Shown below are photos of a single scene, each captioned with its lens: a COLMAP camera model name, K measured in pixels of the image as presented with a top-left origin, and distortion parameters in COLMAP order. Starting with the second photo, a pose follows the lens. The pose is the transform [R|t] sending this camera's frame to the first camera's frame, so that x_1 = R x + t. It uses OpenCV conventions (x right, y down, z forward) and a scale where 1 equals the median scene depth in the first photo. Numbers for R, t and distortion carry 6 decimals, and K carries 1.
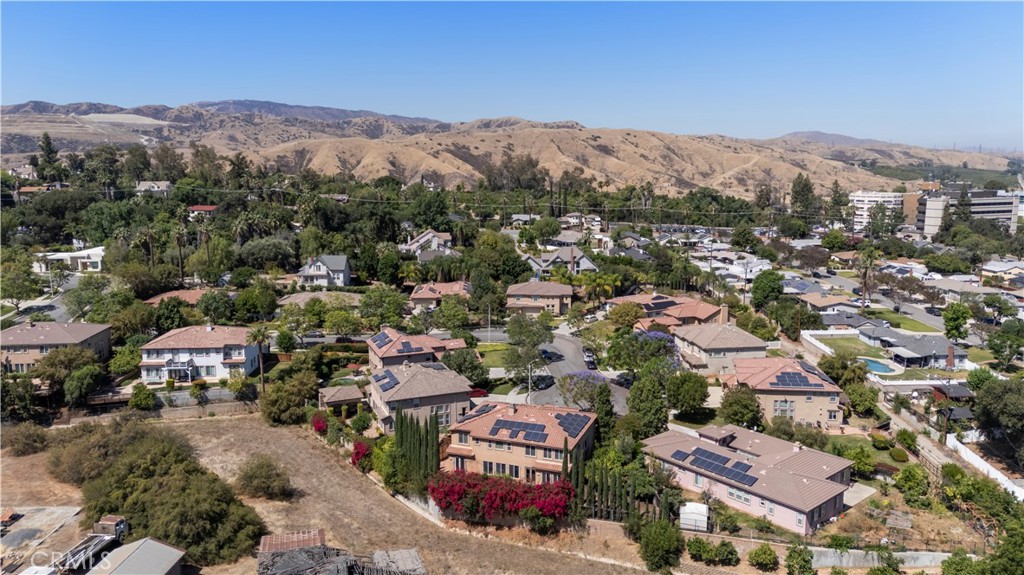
lens RADIAL K [[755.2, 0, 514.7], [0, 755.2, 284.9], [0, 0, 1]] dist [0.093553, -0.104028]
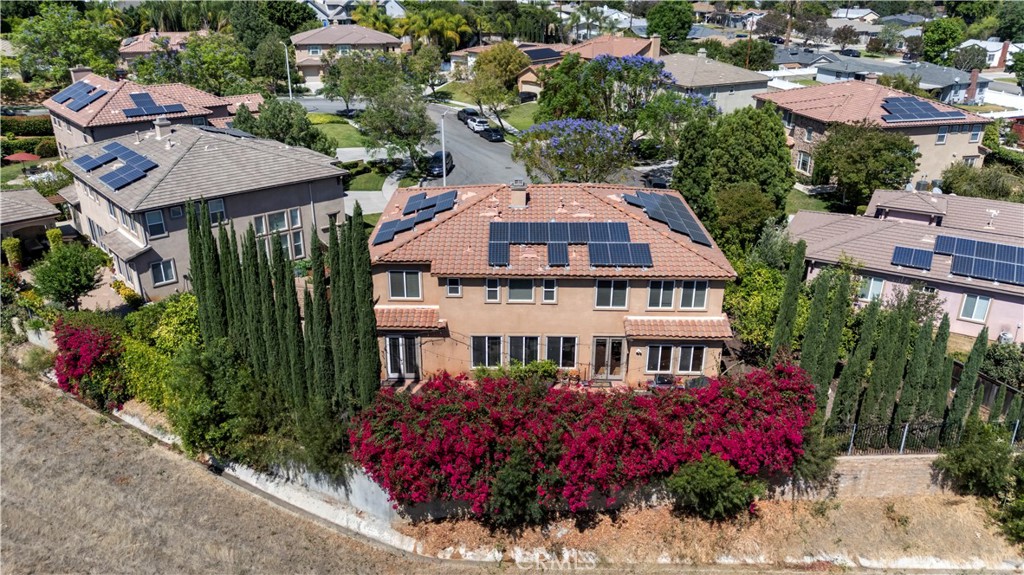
lens RADIAL K [[755.2, 0, 514.7], [0, 755.2, 284.9], [0, 0, 1]] dist [0.093553, -0.104028]
pose [[0.937320, -0.124878, 0.325324, -0.120133], [0.045952, 0.969725, 0.239838, 0.105926], [-0.345425, -0.209855, 0.914681, 0.579808]]
